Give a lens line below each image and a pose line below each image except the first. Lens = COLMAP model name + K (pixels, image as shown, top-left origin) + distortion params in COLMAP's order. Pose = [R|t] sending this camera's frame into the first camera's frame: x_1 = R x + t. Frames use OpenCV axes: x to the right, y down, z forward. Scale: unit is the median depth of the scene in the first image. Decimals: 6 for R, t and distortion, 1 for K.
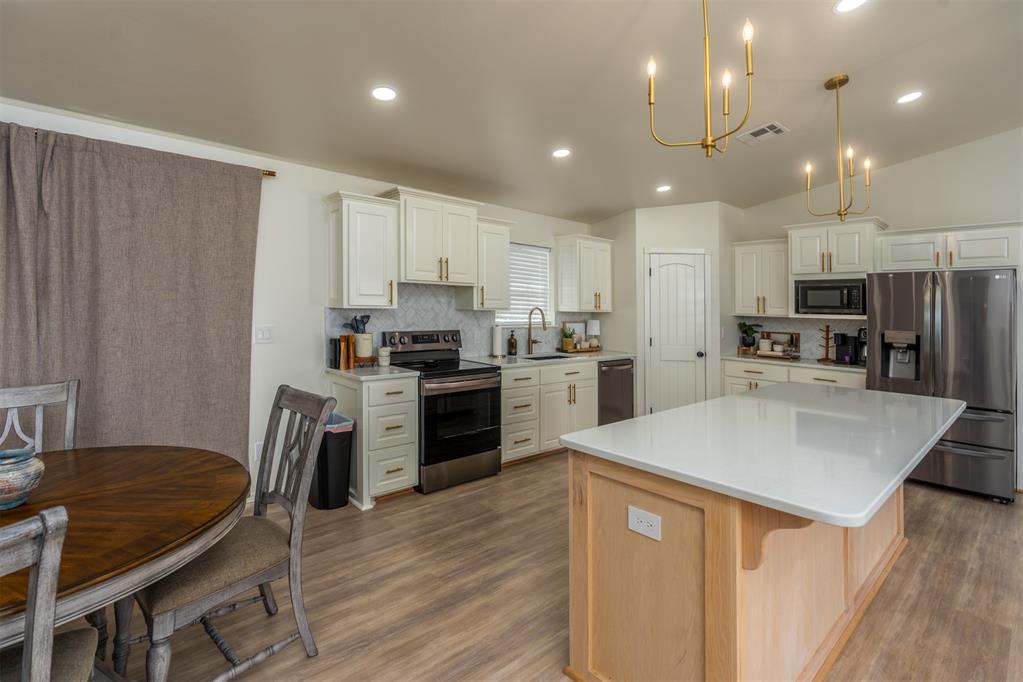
lens RADIAL K [[479.6, 0, 510.9], [0, 479.6, 303.2], [0, 0, 1]] dist [-0.006167, -0.001185]
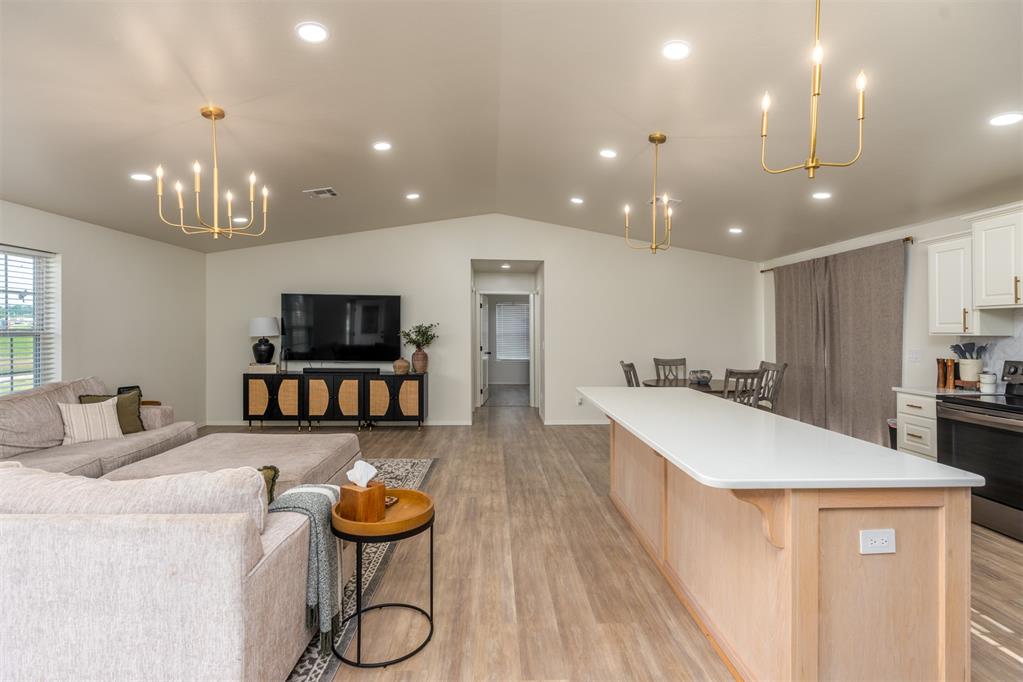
lens RADIAL K [[477.0, 0, 516.9], [0, 477.0, 321.3], [0, 0, 1]] dist [-0.002295, -0.000174]
pose [[-0.624010, -0.039723, -0.780406, 1.069771], [-0.014300, 0.999120, -0.039421, 0.032445], [0.781285, -0.013439, -0.624029, 0.810252]]
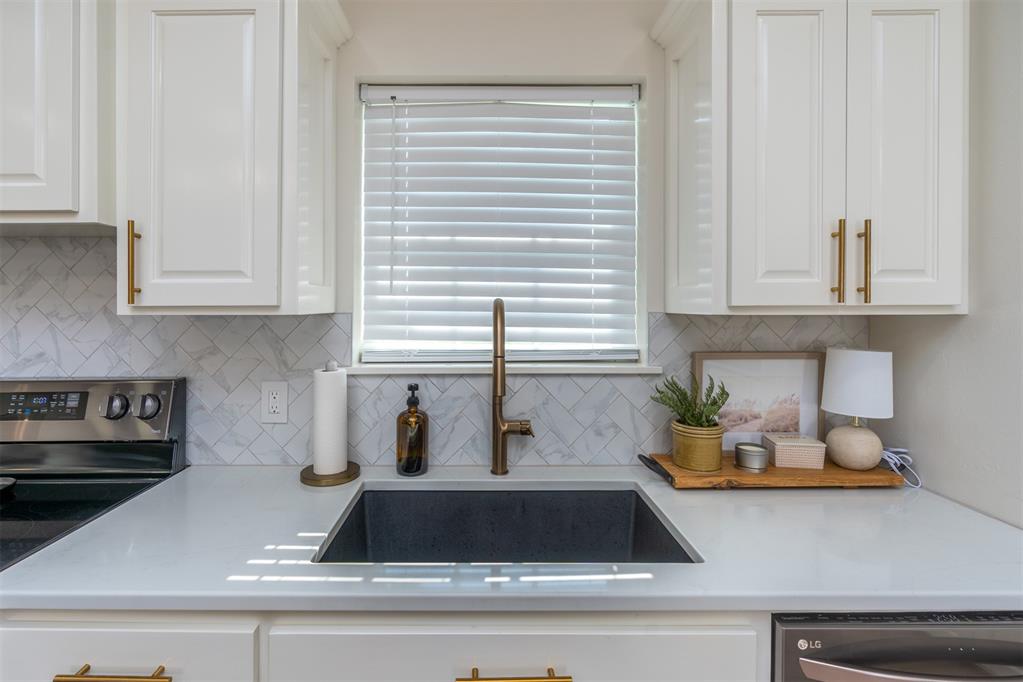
lens RADIAL K [[477.9, 0, 511.4], [0, 477.9, 302.4], [0, 0, 1]] dist [0.021000, -0.000078]
pose [[0.753539, -0.027924, -0.656809, 0.277962], [0.020779, 0.999610, -0.018659, 0.019436], [0.657074, 0.000413, 0.753826, 1.001604]]
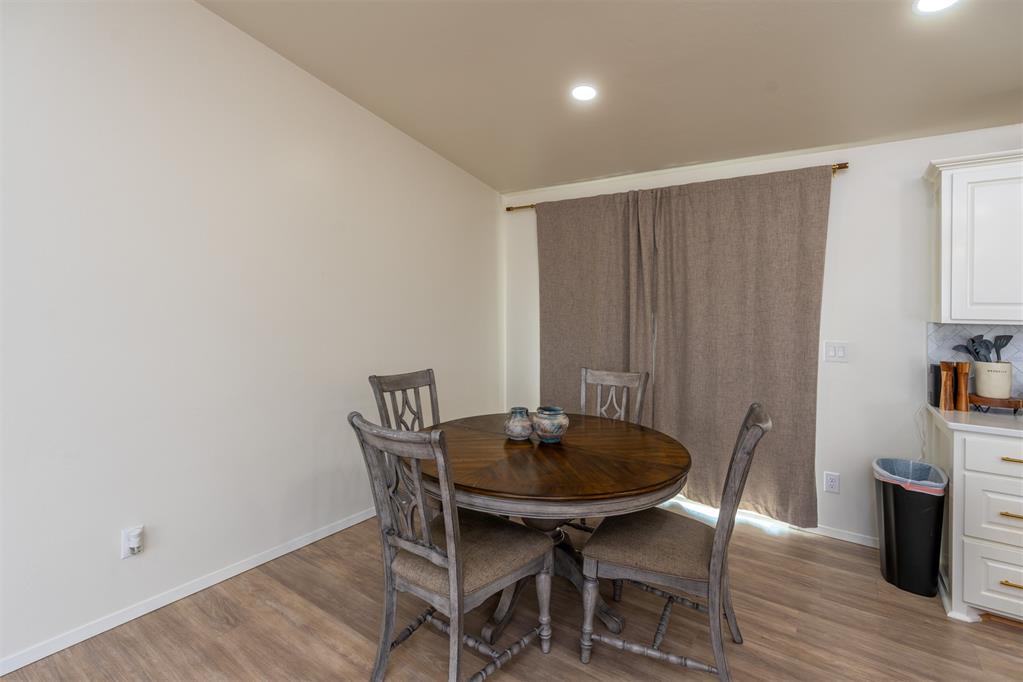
lens RADIAL K [[477.0, 0, 516.9], [0, 477.0, 321.3], [0, 0, 1]] dist [-0.002295, -0.000174]
pose [[0.233889, 0.011016, -0.972201, 0.167941], [-0.006334, 0.999932, 0.009807, 0.004129], [0.972243, 0.003864, 0.233942, 0.189670]]
